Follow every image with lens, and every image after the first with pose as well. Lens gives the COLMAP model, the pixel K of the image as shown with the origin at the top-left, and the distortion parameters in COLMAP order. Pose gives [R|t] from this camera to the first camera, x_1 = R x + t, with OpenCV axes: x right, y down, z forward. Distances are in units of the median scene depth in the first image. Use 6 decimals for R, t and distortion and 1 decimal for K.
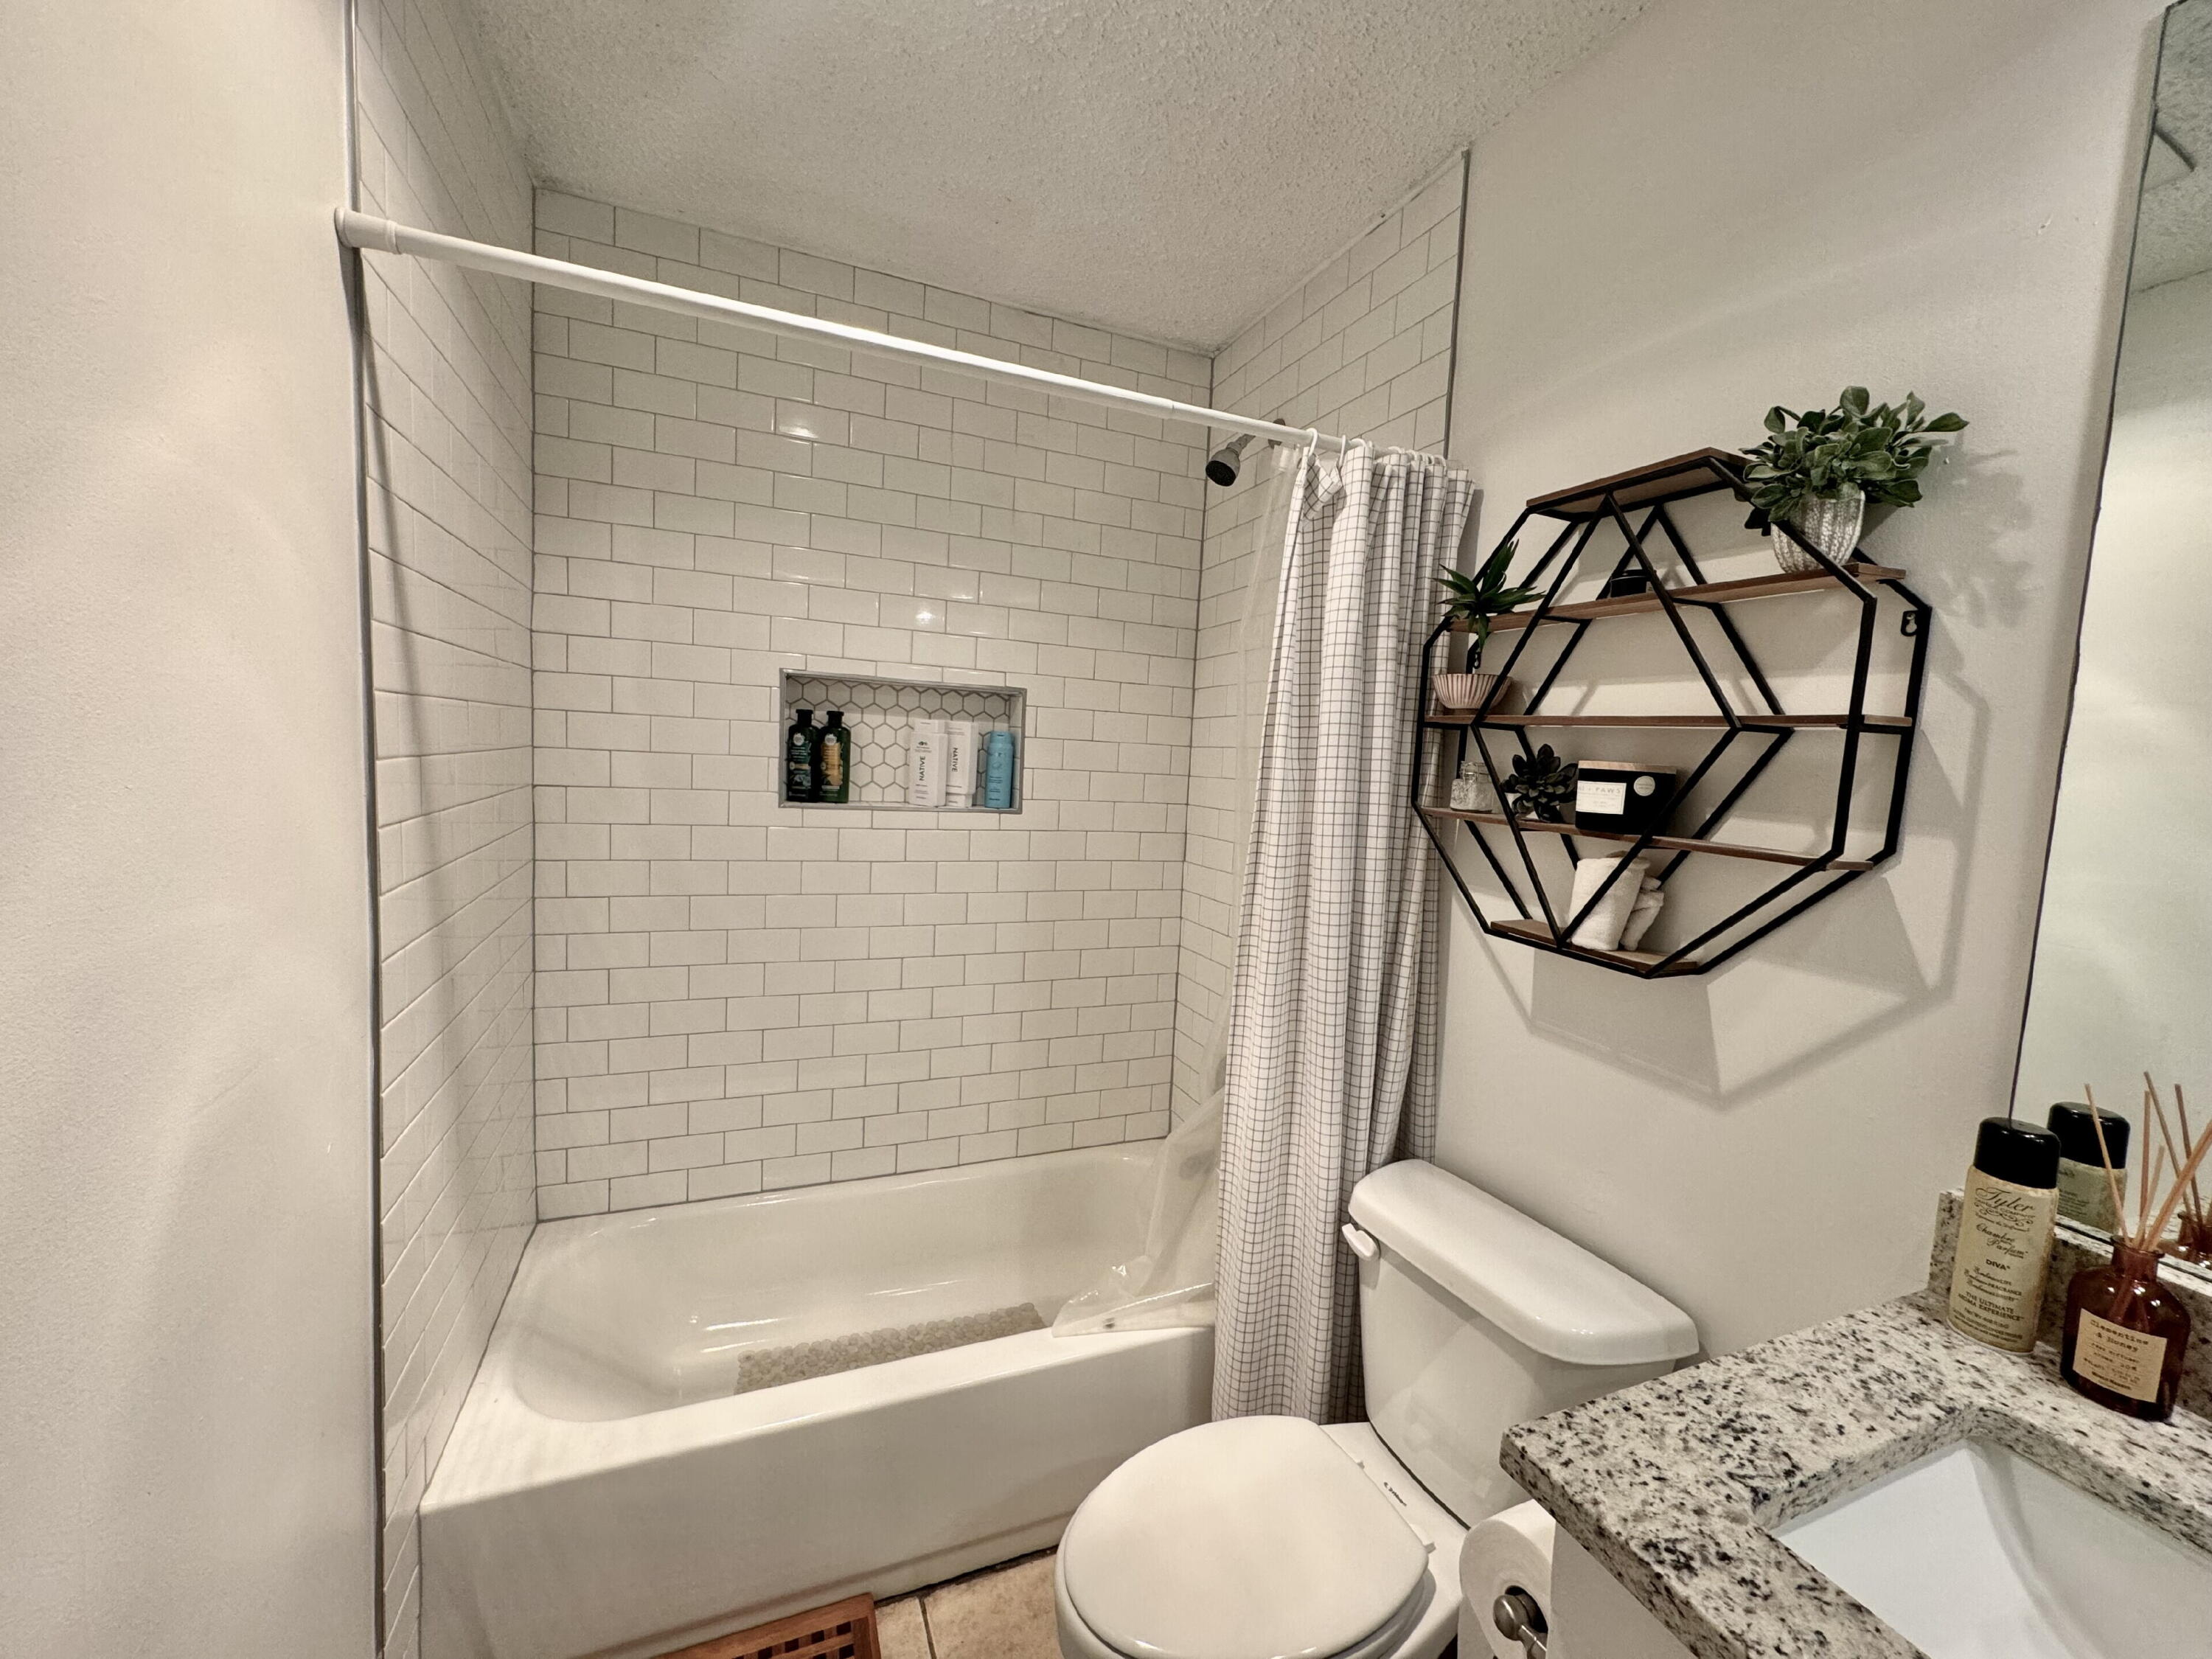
lens RADIAL K [[876.2, 0, 1104.3], [0, 876.2, 829.0], [0, 0, 1]] dist [-0.002566, -0.000352]
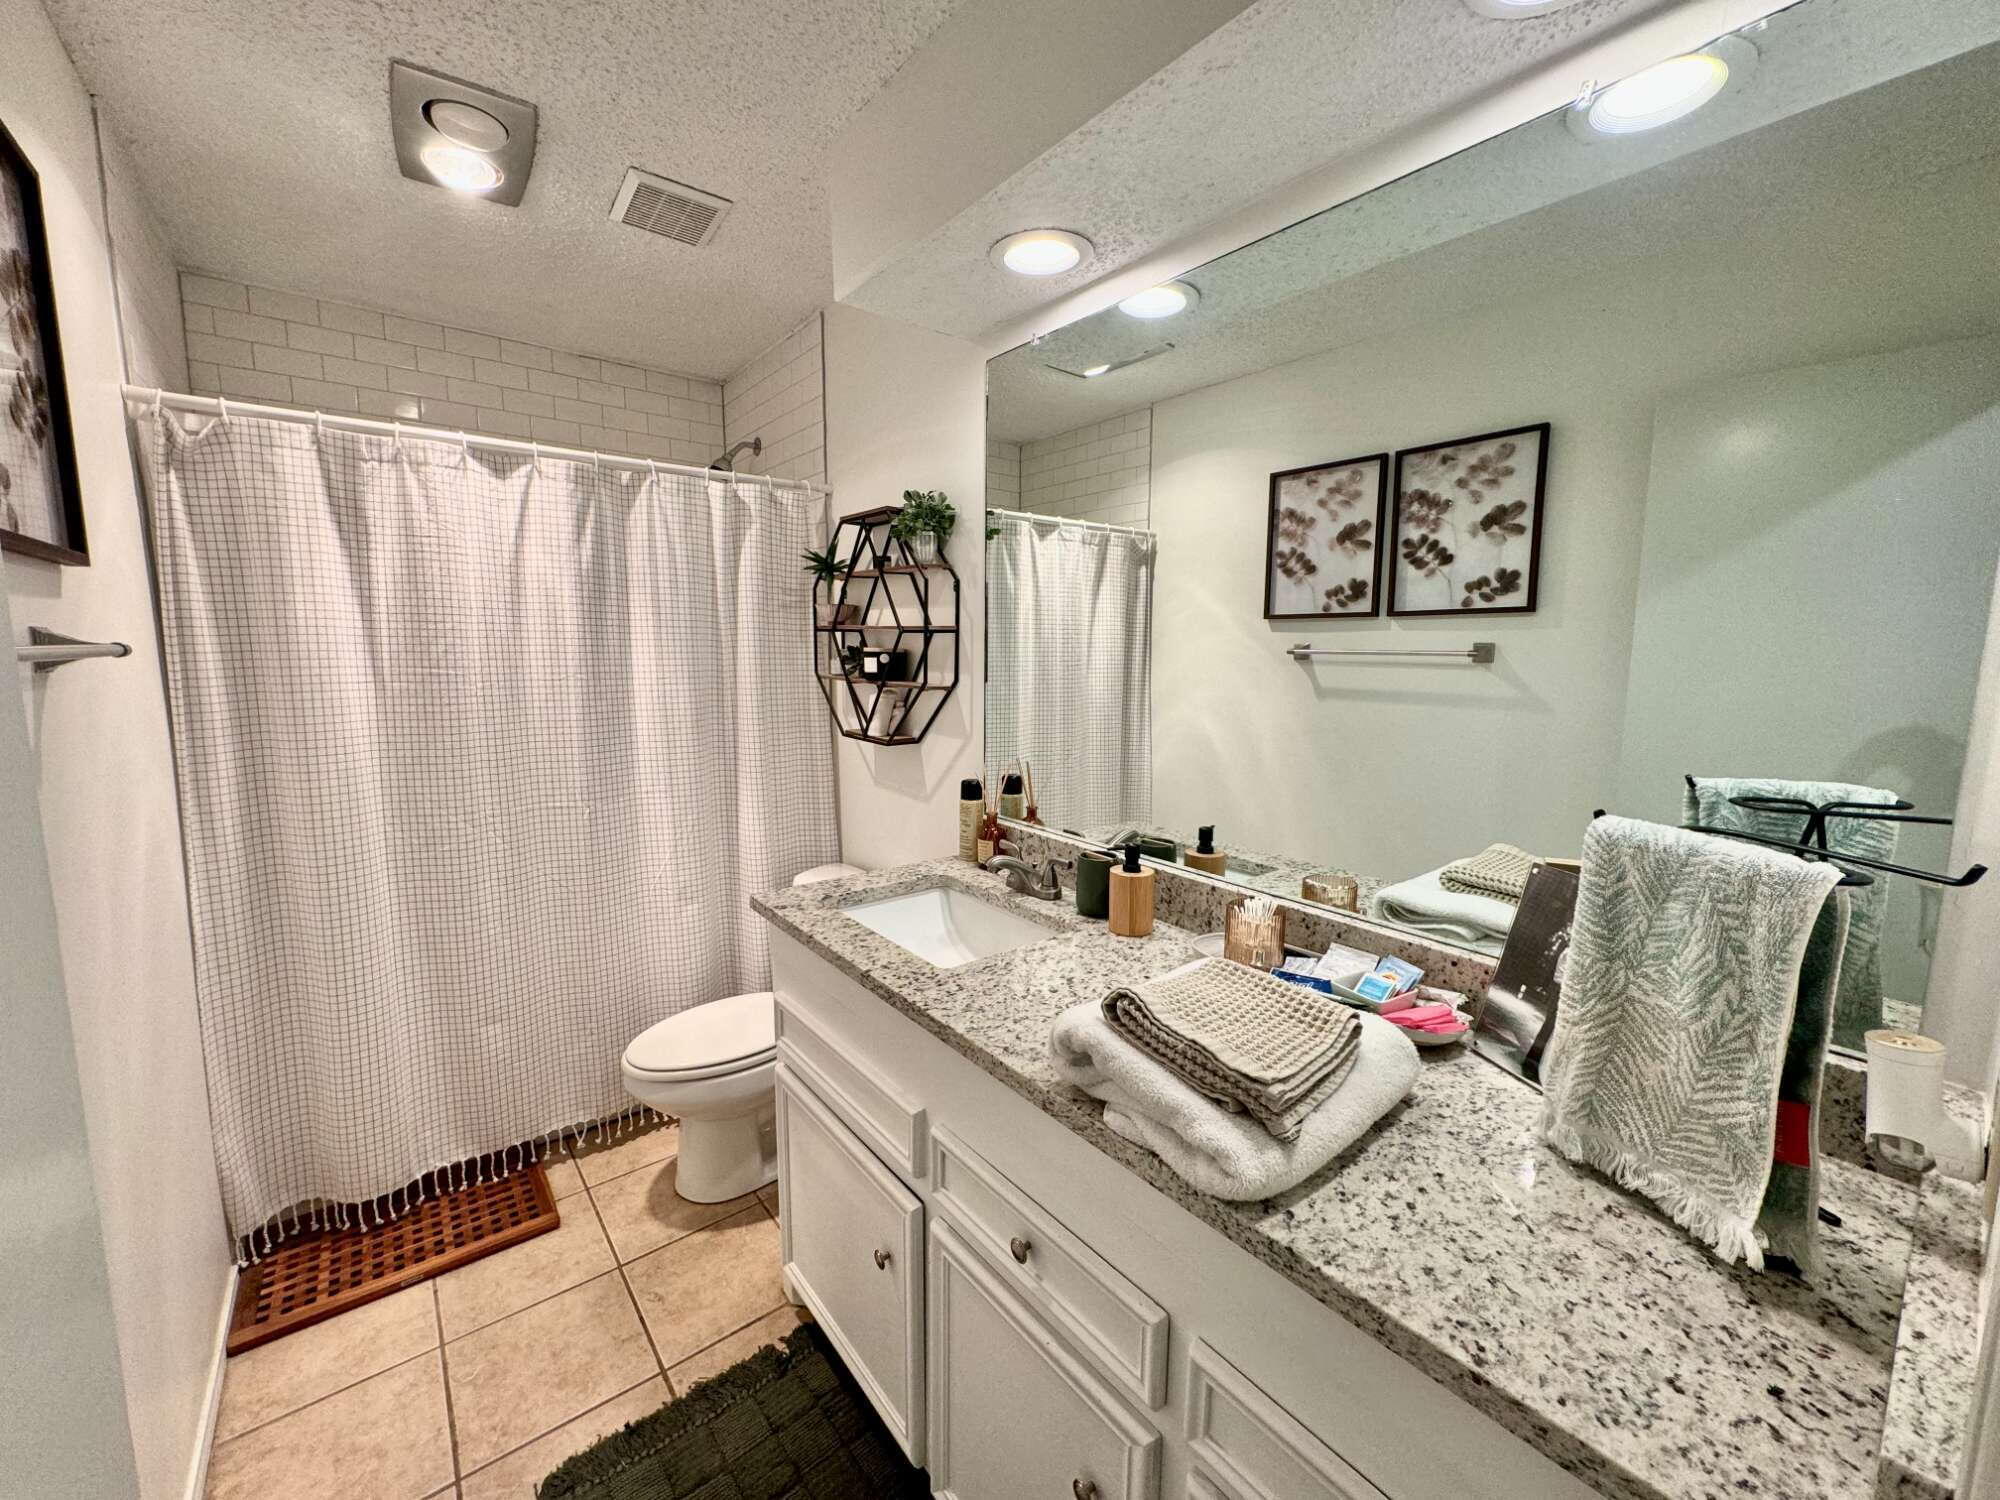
lens RADIAL K [[792.3, 0, 998.1], [0, 792.3, 745.6], [0, 0, 1]] dist [-0.002566, -0.000352]
pose [[0.961199, -0.081074, 0.263673, 0.347450], [0.069325, 0.996154, 0.053578, 0.079199], [-0.267003, -0.033220, 0.963123, -0.953372]]
